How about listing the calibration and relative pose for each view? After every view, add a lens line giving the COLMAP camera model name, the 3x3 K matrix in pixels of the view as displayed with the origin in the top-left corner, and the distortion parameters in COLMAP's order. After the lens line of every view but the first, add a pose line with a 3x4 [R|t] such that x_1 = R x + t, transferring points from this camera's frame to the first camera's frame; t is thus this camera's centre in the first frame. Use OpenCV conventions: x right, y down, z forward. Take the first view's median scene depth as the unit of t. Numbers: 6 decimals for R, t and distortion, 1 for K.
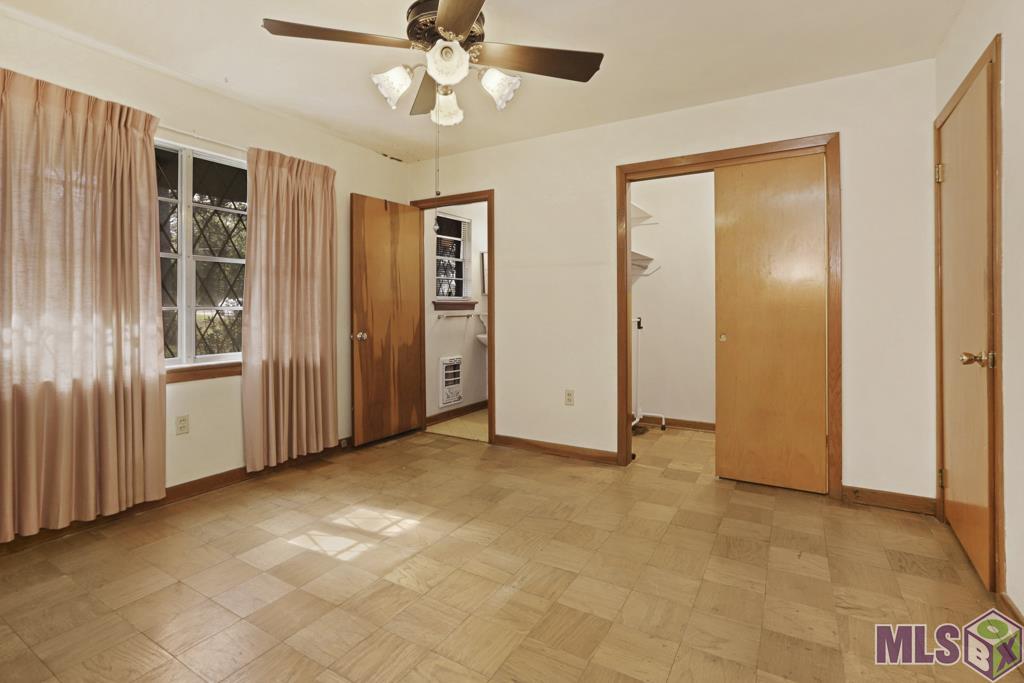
lens RADIAL K [[481.4, 0, 510.1], [0, 481.4, 306.2], [0, 0, 1]] dist [0.000486, 0.000170]
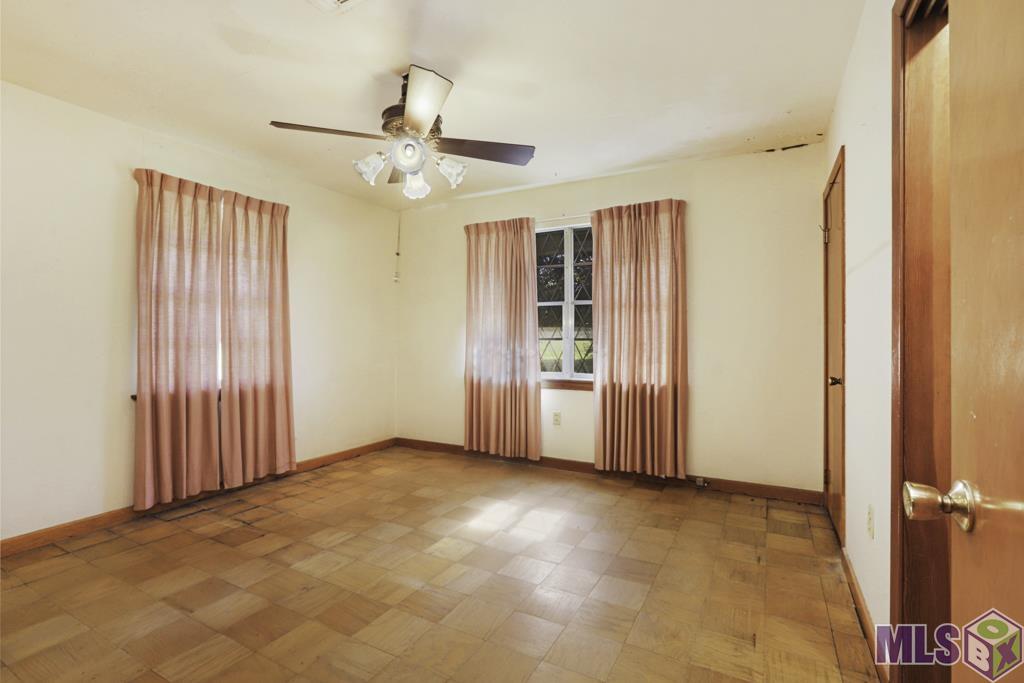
lens RADIAL K [[476.3, 0, 509.8], [0, 476.3, 329.9], [0, 0, 1]] dist [-0.048181, 0.021931]
pose [[0.040873, -0.023060, -0.998898, 0.771451], [0.003547, 0.999731, -0.022934, 0.010594], [0.999158, -0.002606, 0.040944, 0.804471]]
